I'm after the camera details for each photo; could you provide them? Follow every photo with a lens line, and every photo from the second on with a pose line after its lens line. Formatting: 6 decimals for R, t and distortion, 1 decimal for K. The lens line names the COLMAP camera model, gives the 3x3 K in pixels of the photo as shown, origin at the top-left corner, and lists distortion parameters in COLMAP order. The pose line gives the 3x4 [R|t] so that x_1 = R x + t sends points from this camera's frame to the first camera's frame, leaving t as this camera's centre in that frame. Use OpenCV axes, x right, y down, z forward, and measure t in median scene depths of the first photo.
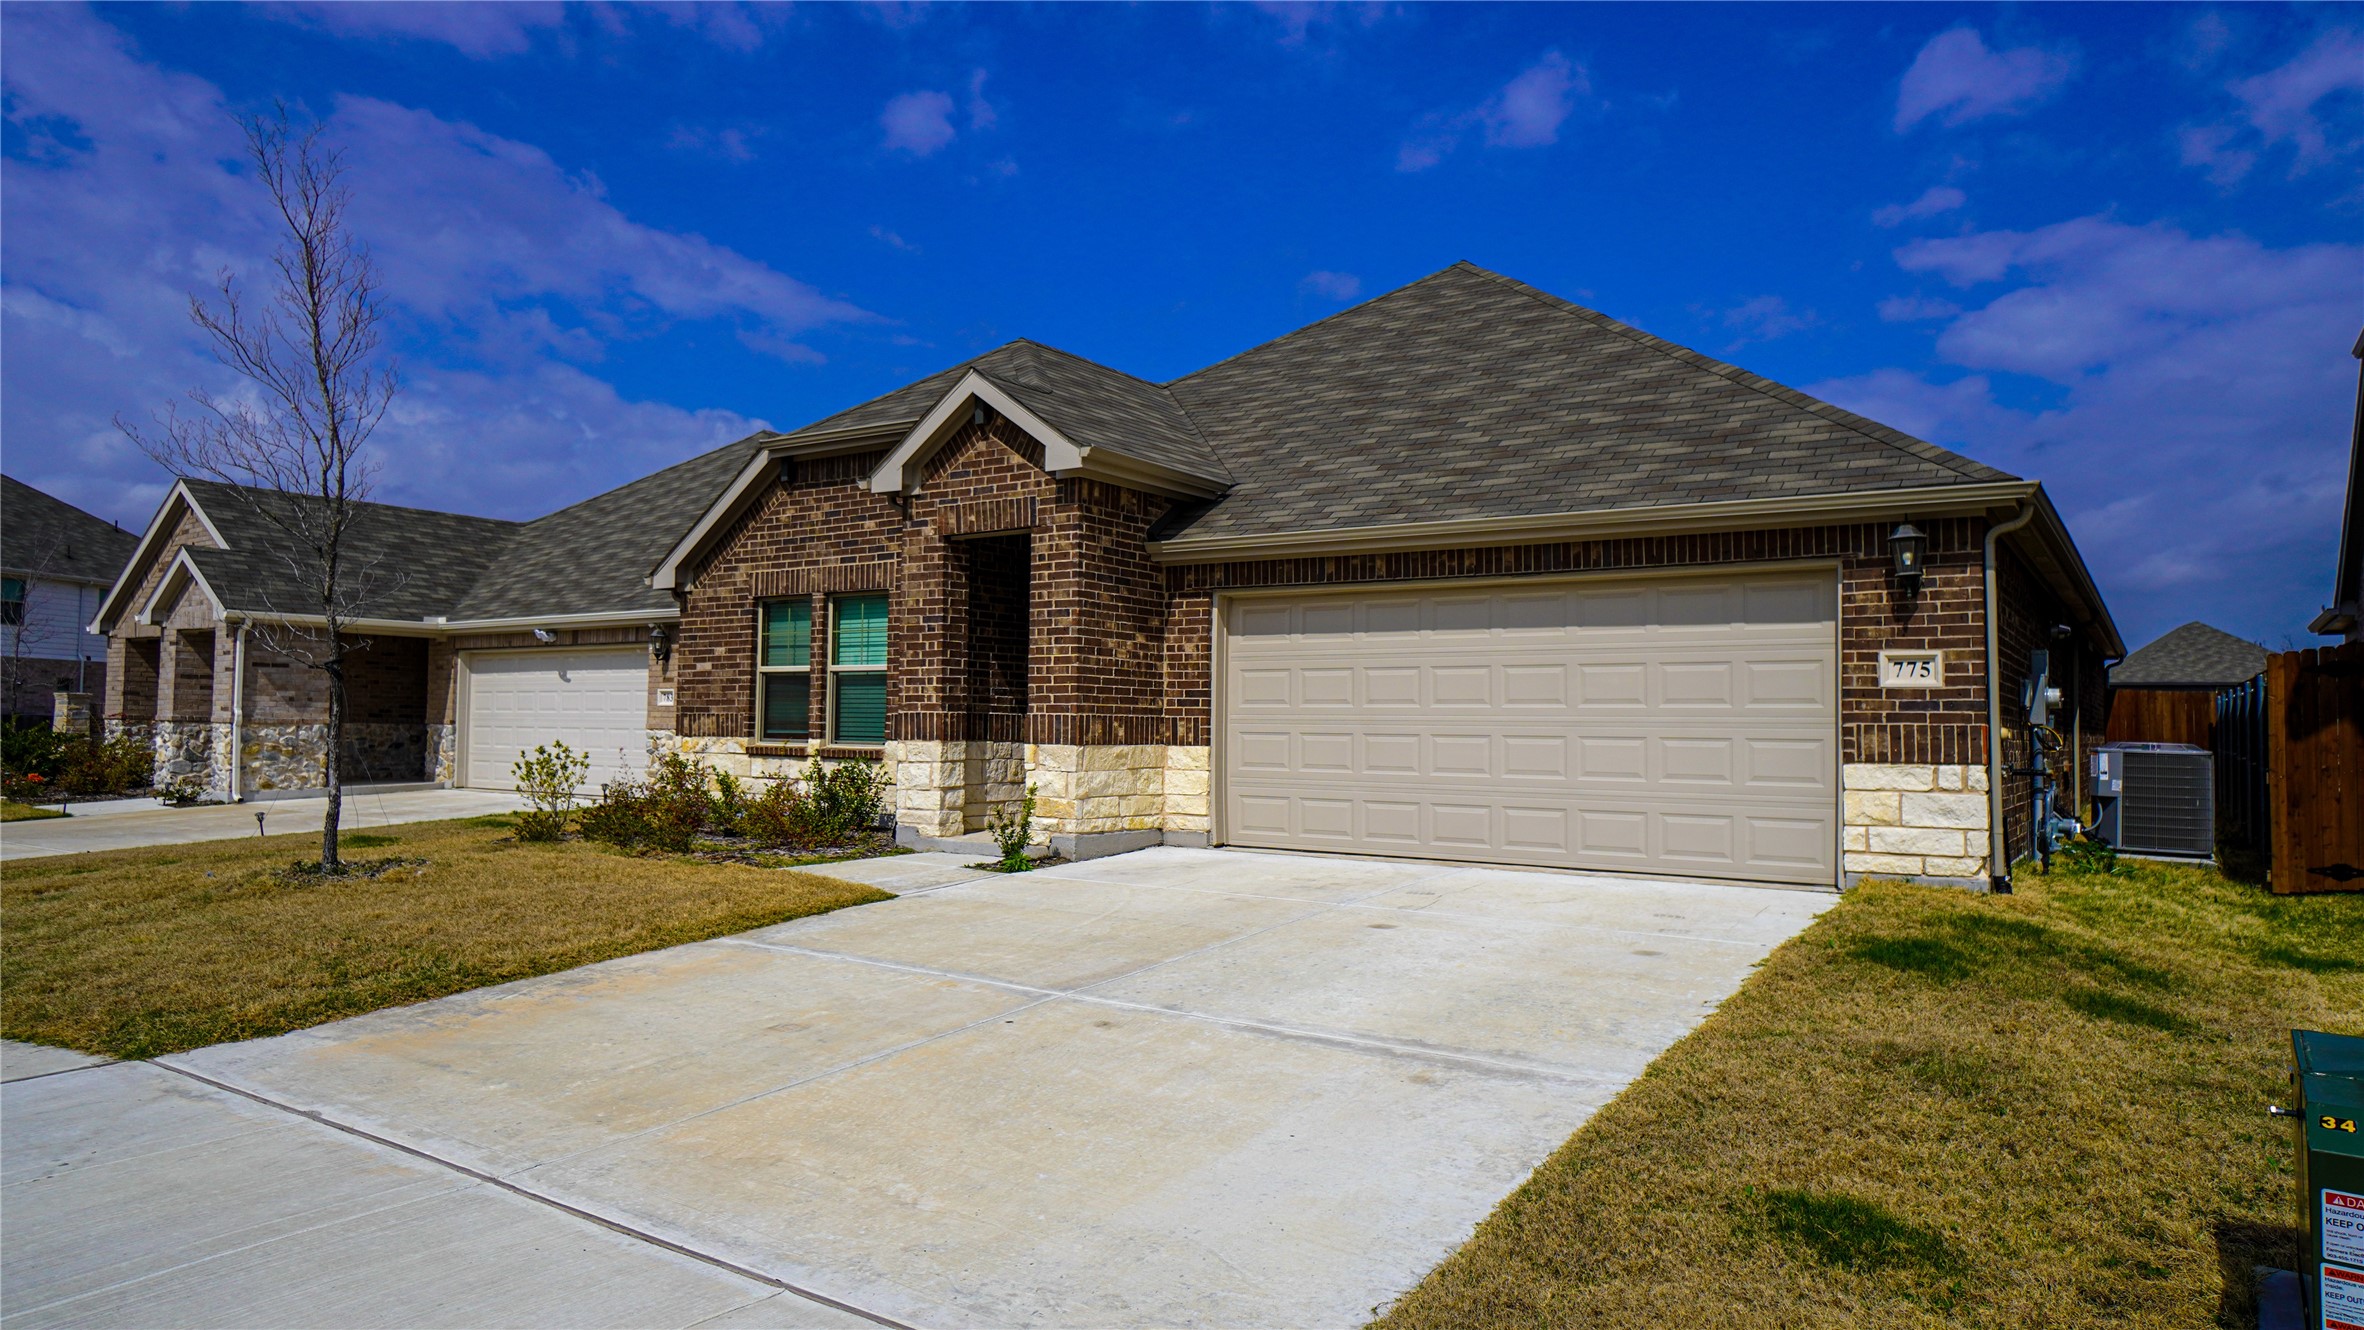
lens RADIAL K [[1474.5, 0, 1178.0], [0, 1474.5, 653.5], [0, 0, 1]] dist [-0.005072, -0.000080]
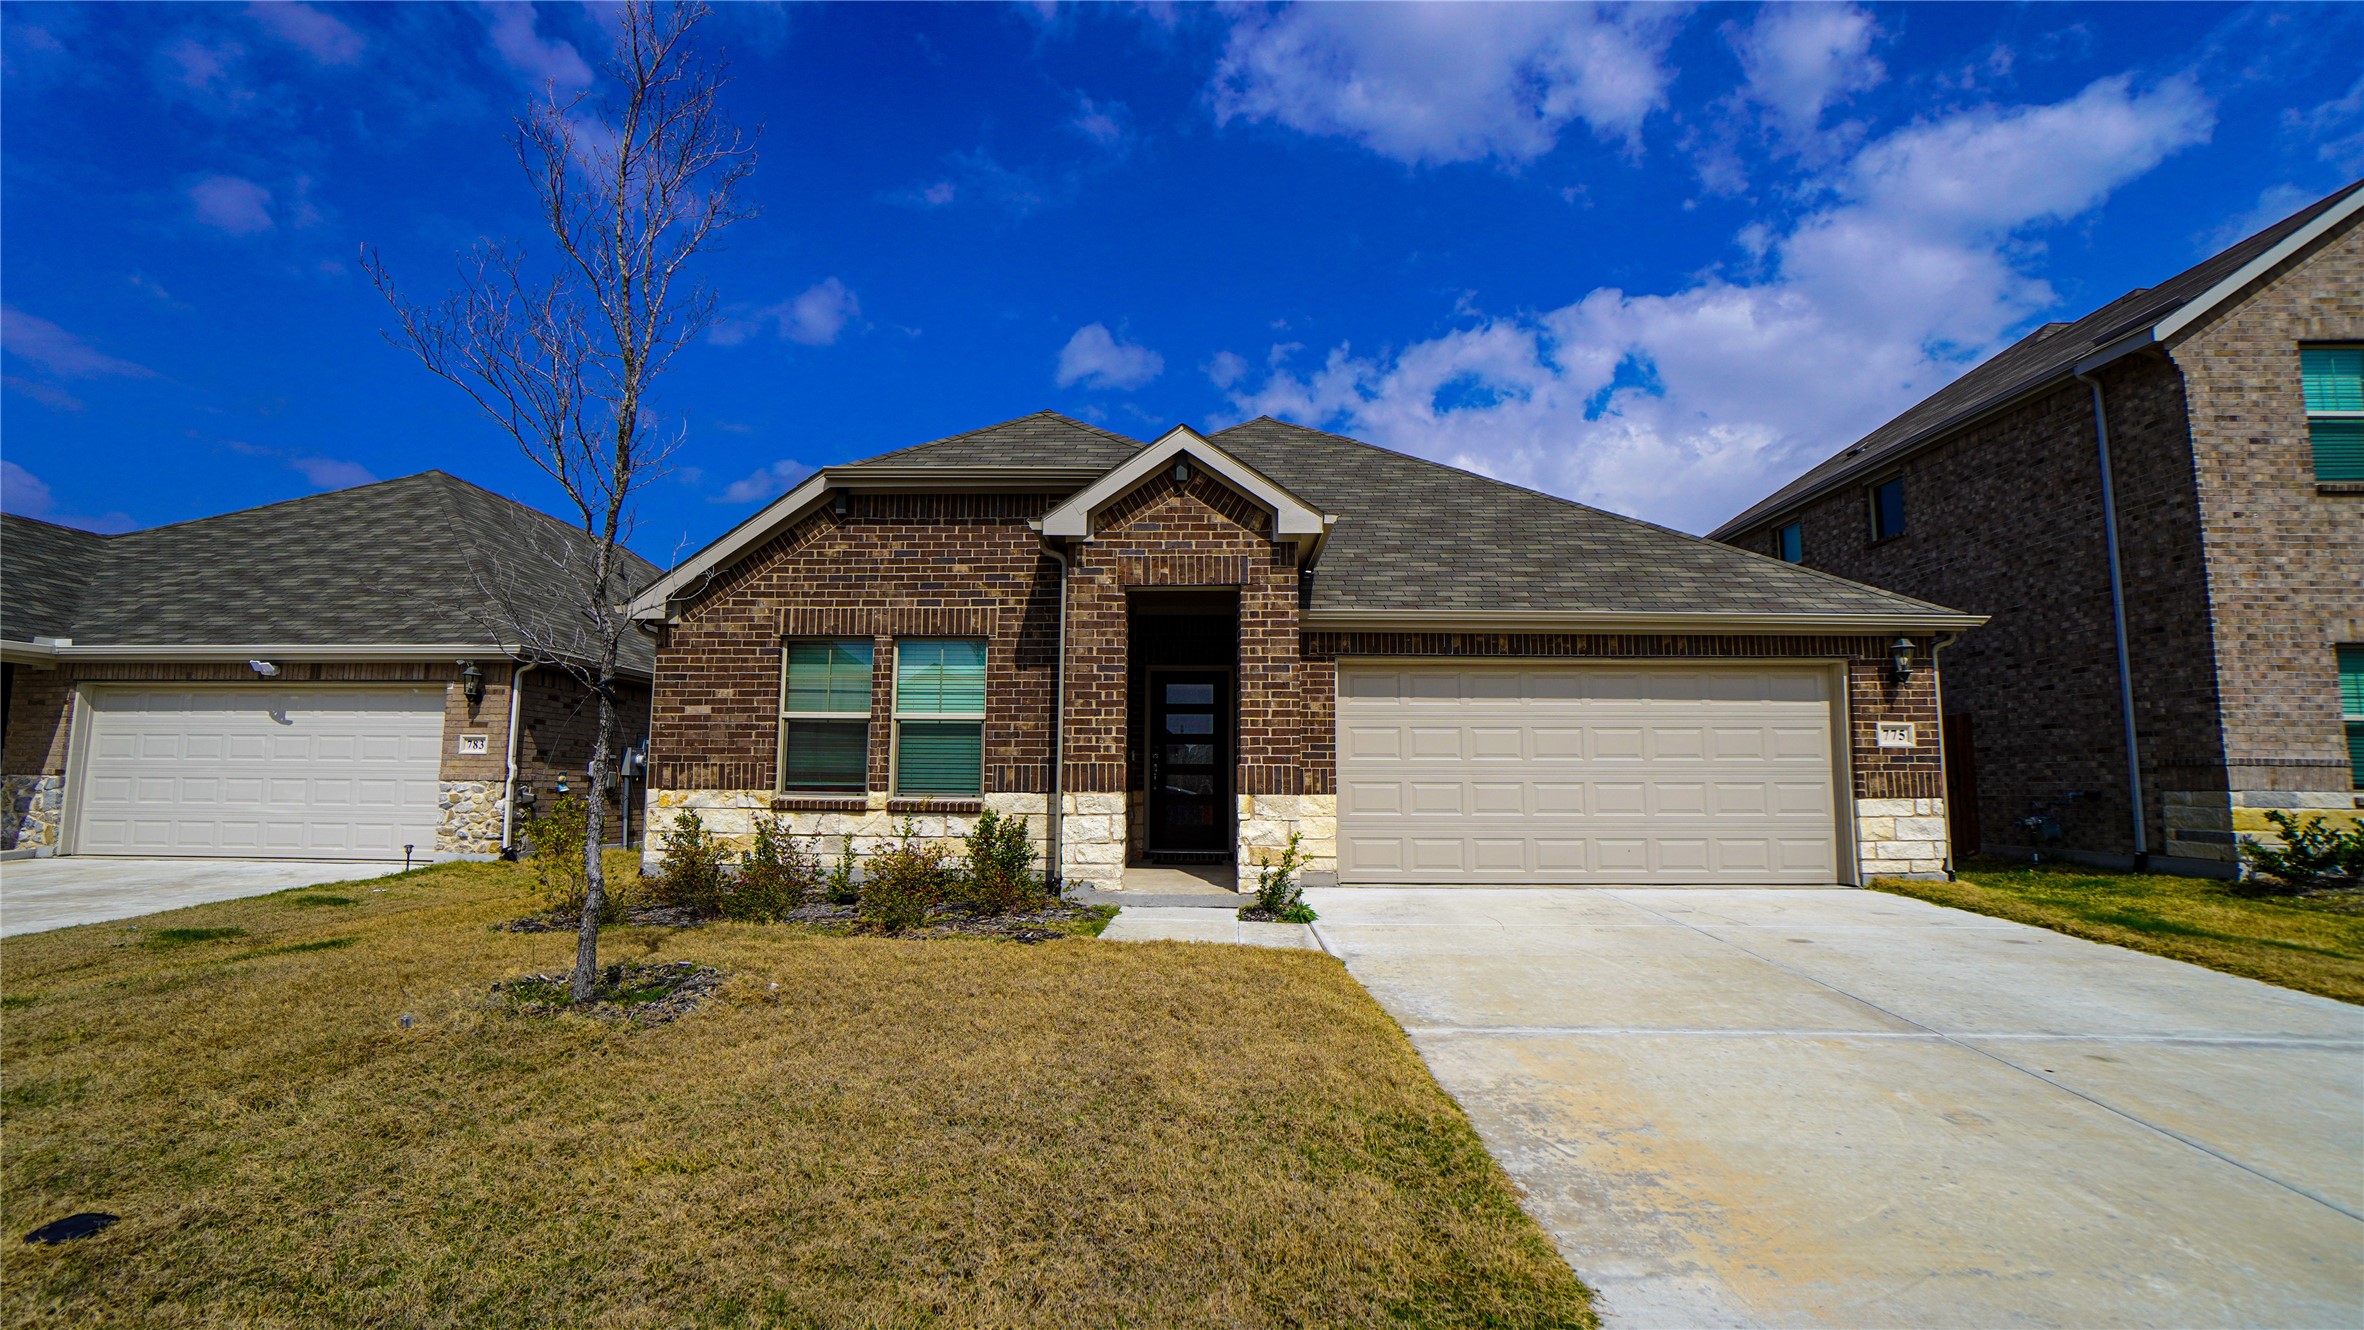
lens RADIAL K [[1058.7, 0, 1172.3], [0, 1058.7, 658.1], [0, 0, 1]] dist [-0.063943, 0.026191]
pose [[0.837935, 0.060691, 0.542385, -0.525935], [-0.024213, 0.996953, -0.074148, 0.021724], [-0.545233, 0.048998, 0.836851, 0.392429]]
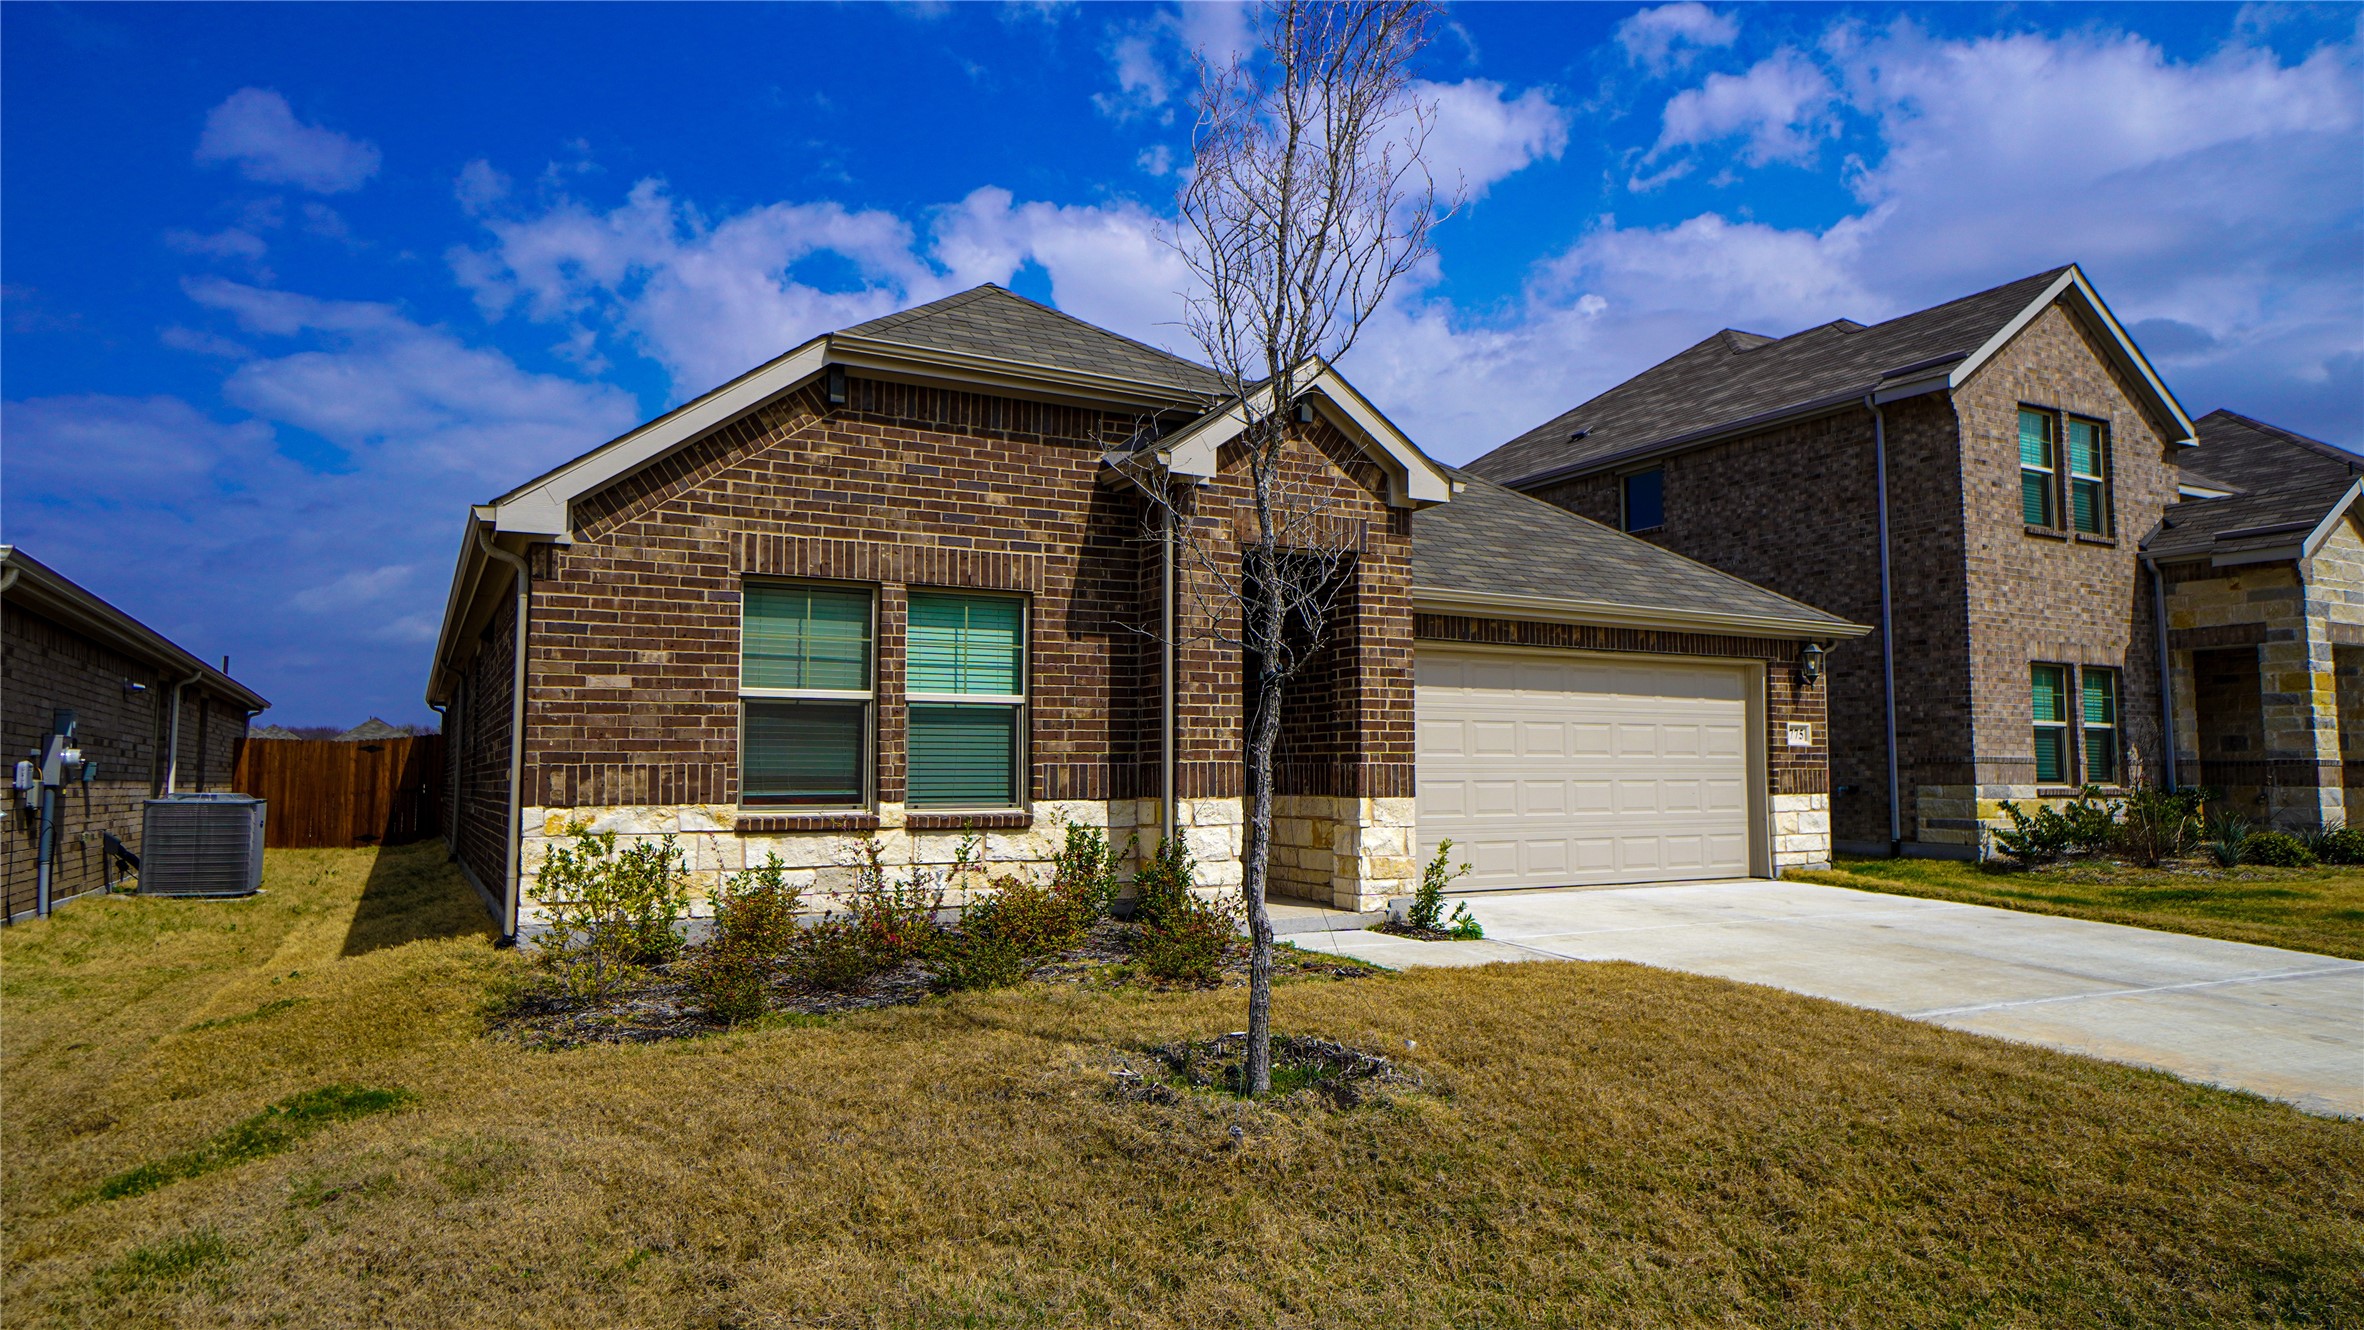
lens RADIAL K [[1399.2, 0, 1182.0], [0, 1399.2, 665.0], [0, 0, 1]] dist [-0.004235, -0.000847]
pose [[0.447457, 0.060255, 0.892273, -0.868459], [-0.035591, 0.998137, -0.049556, 0.026317], [-0.893597, -0.009582, 0.448768, 0.695506]]
